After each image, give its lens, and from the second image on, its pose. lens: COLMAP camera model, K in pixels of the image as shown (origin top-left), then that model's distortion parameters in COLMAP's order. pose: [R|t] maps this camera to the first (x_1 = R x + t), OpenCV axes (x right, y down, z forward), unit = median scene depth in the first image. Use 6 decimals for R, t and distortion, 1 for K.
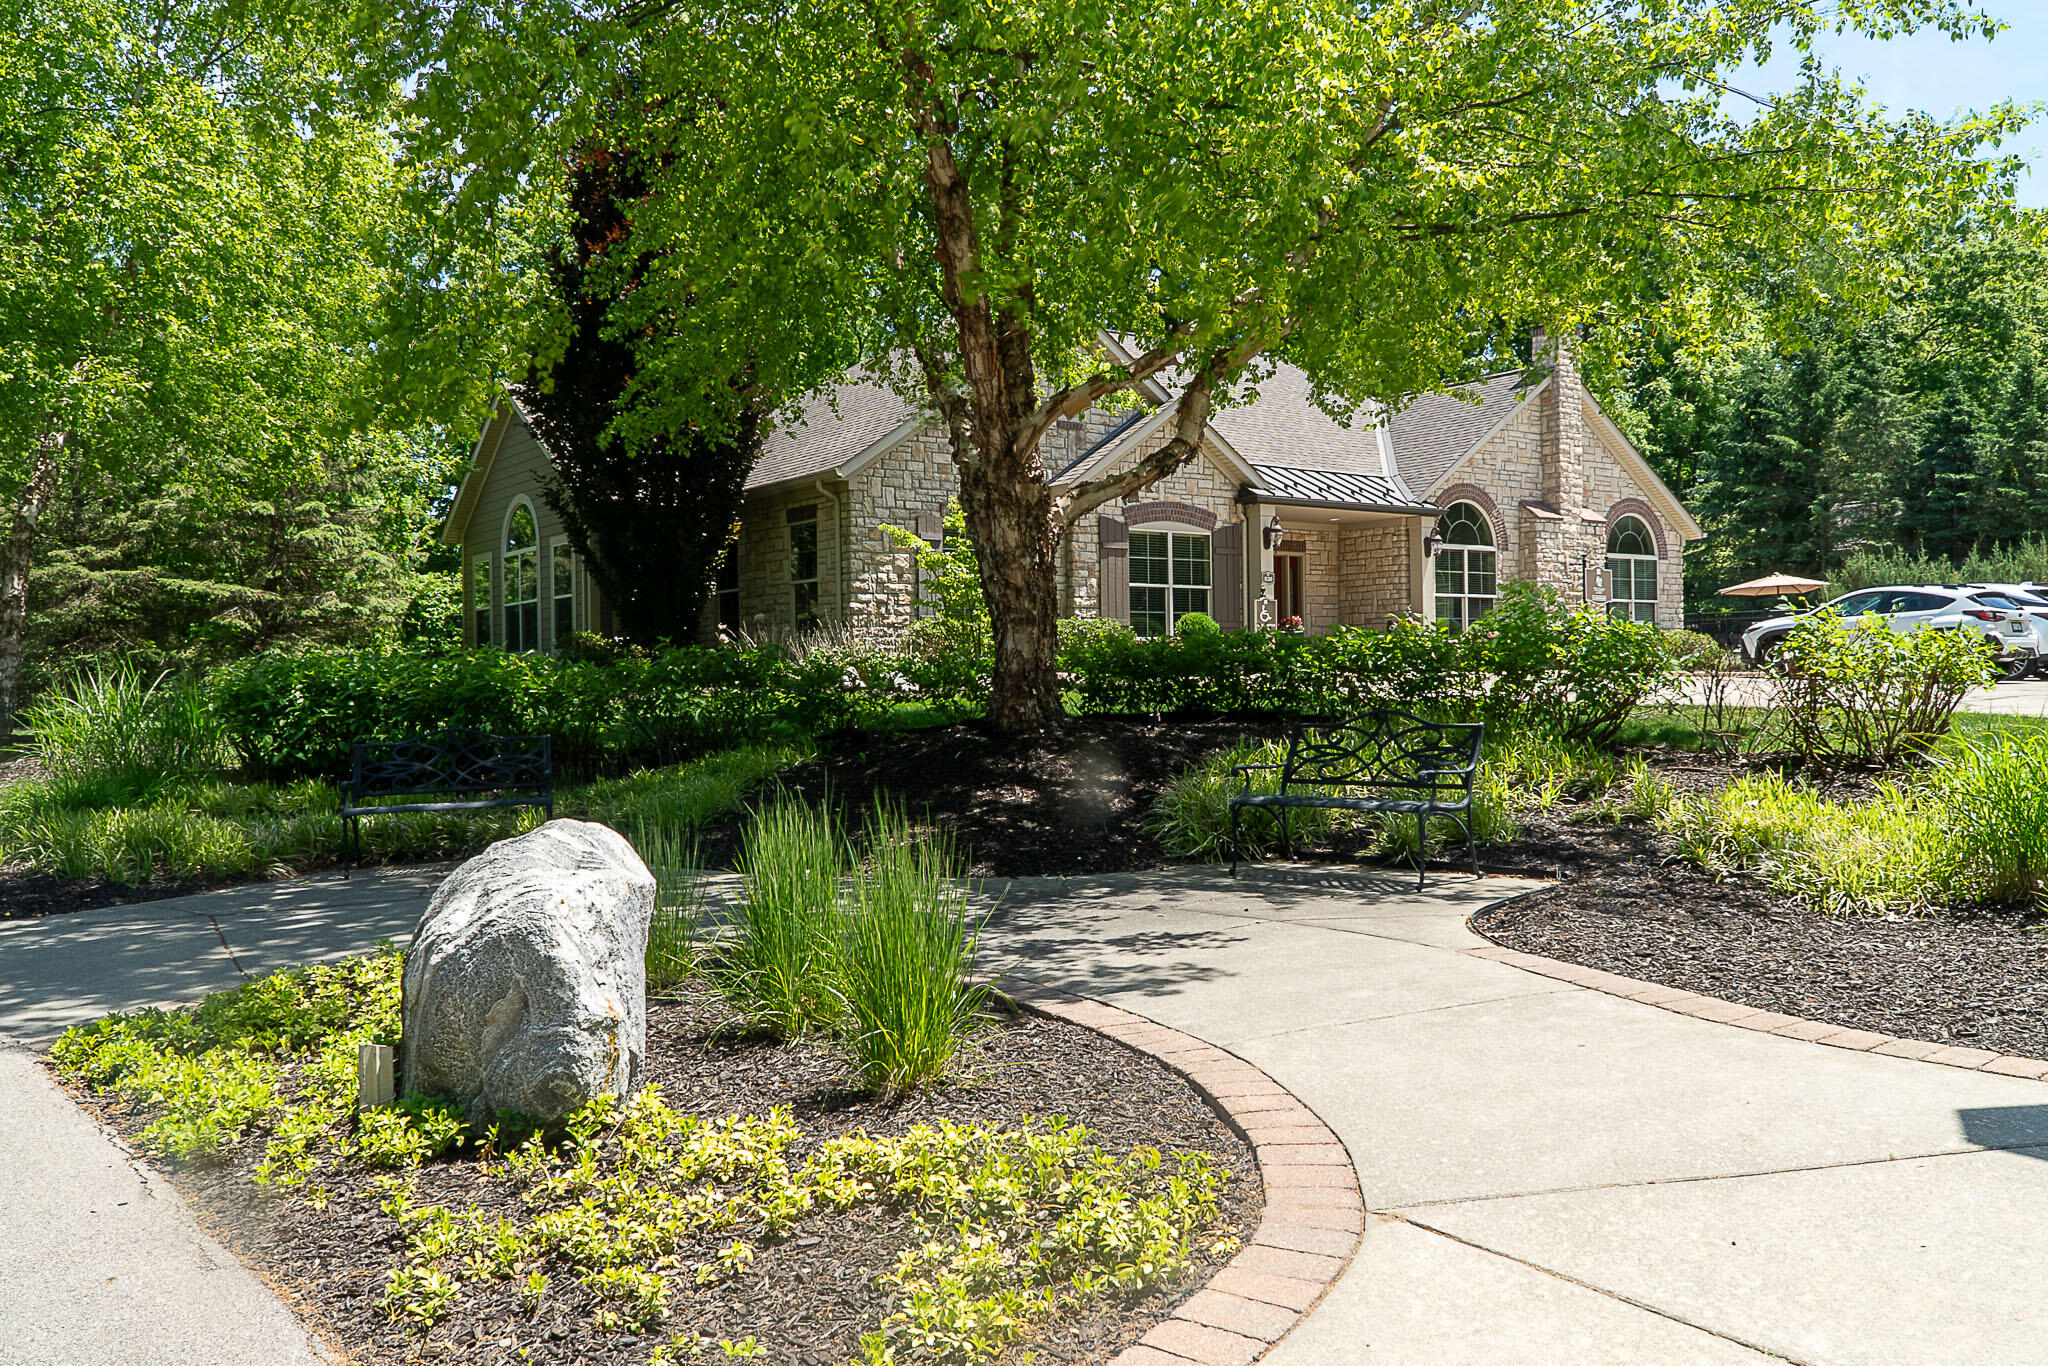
lens RADIAL K [[1622.7, 0, 1024.0], [0, 1622.7, 683.0], [0, 0, 1]] dist [0.002801, 0.001415]
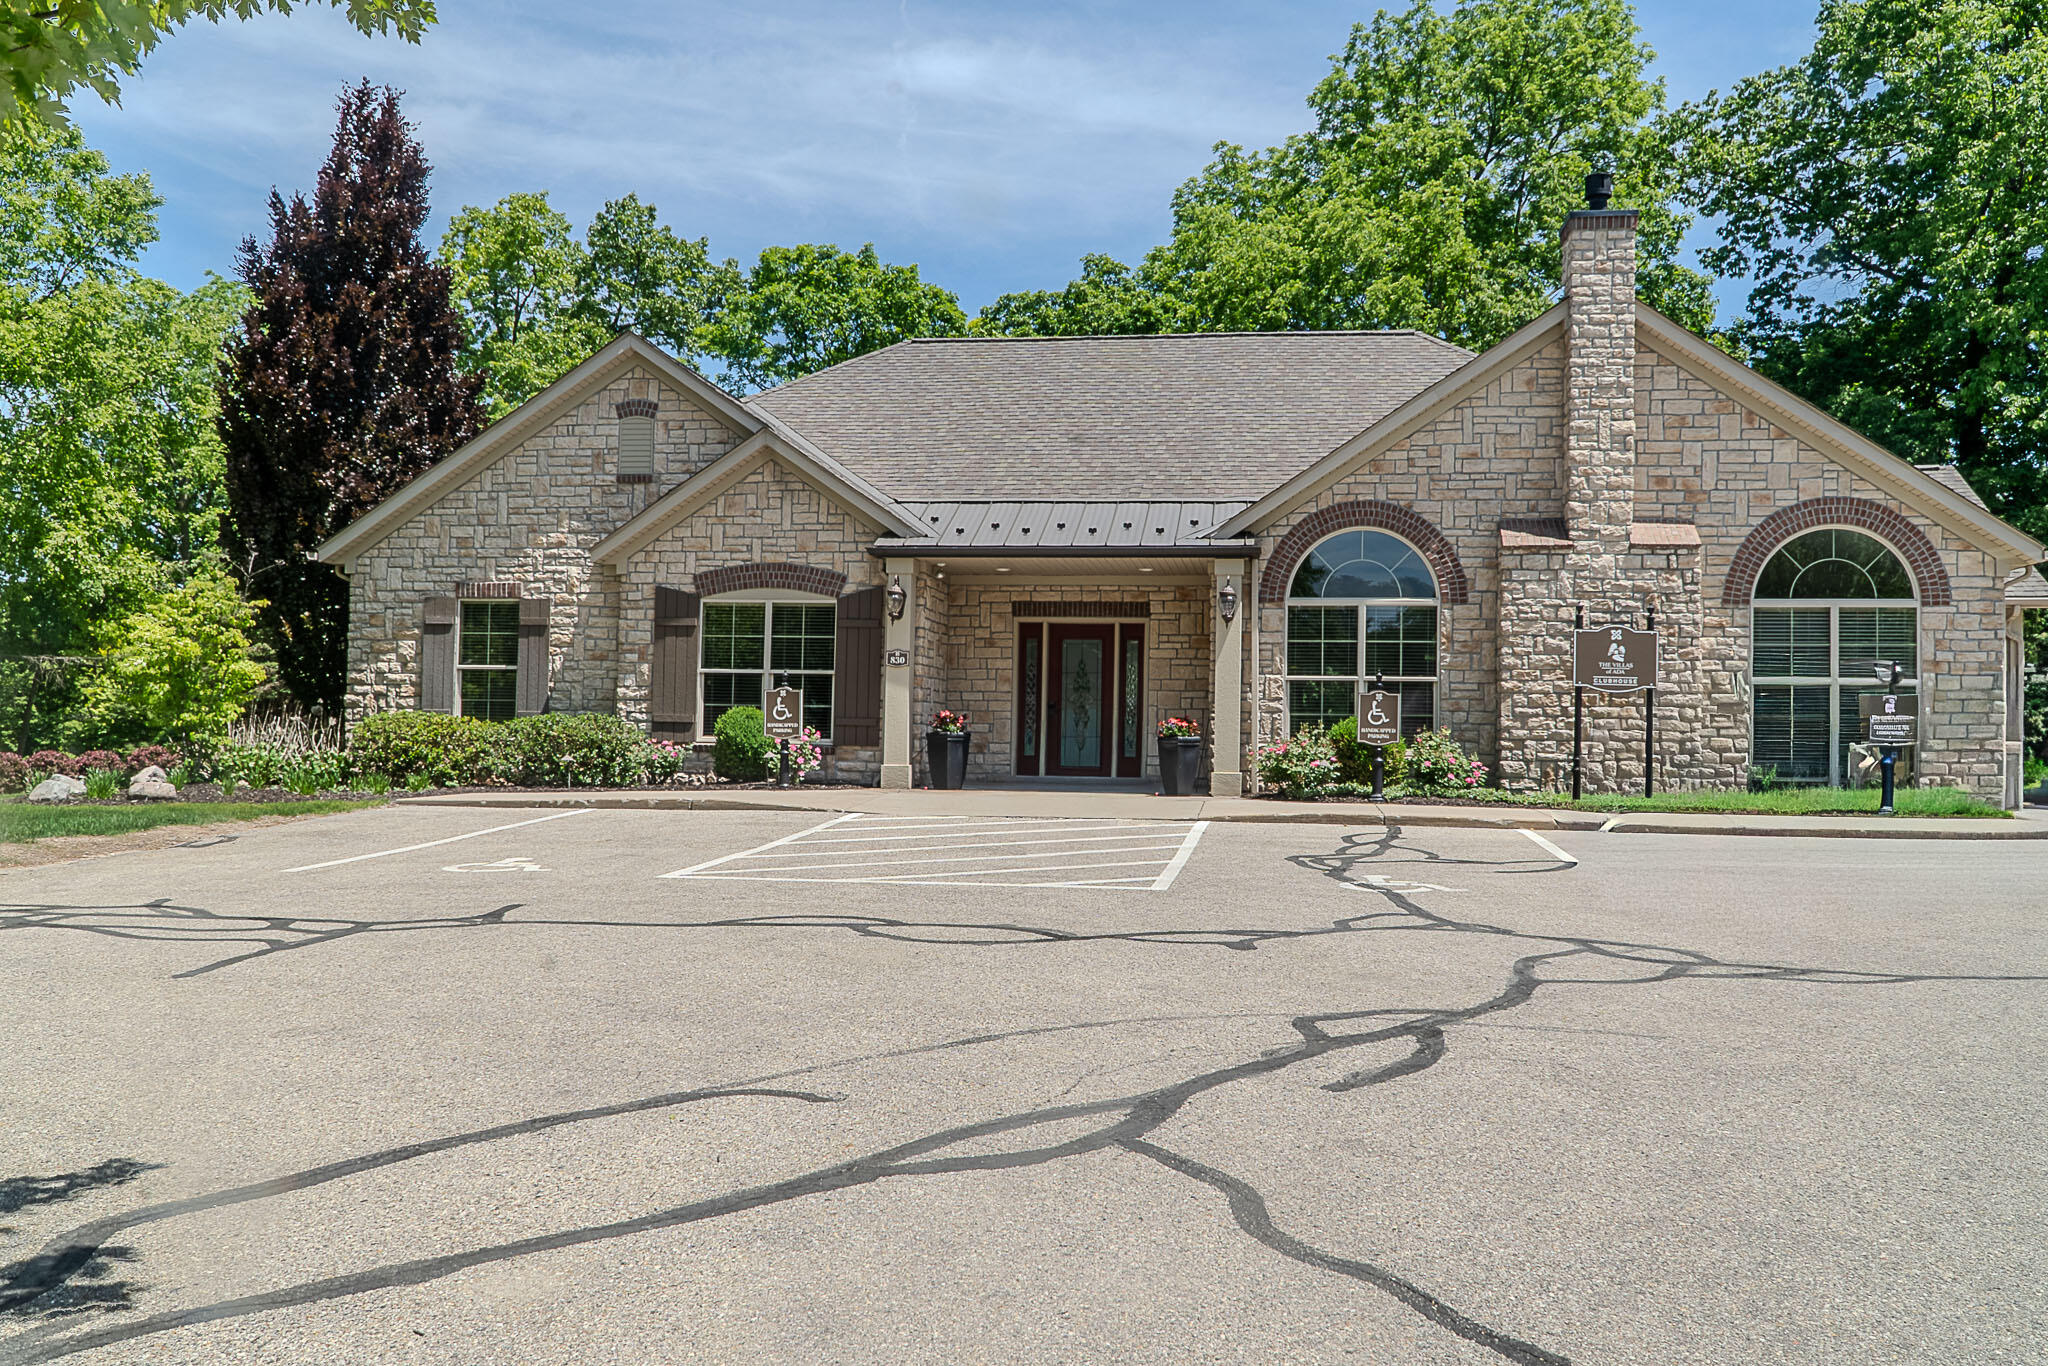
lens RADIAL K [[1622.7, 0, 1024.0], [0, 1622.7, 683.0], [0, 0, 1]] dist [0.002801, 0.001415]
pose [[0.703268, -0.015352, -0.710759, 0.748433], [-0.034714, 0.997833, -0.055901, -0.016222], [0.710077, 0.063987, 0.701211, 0.567182]]
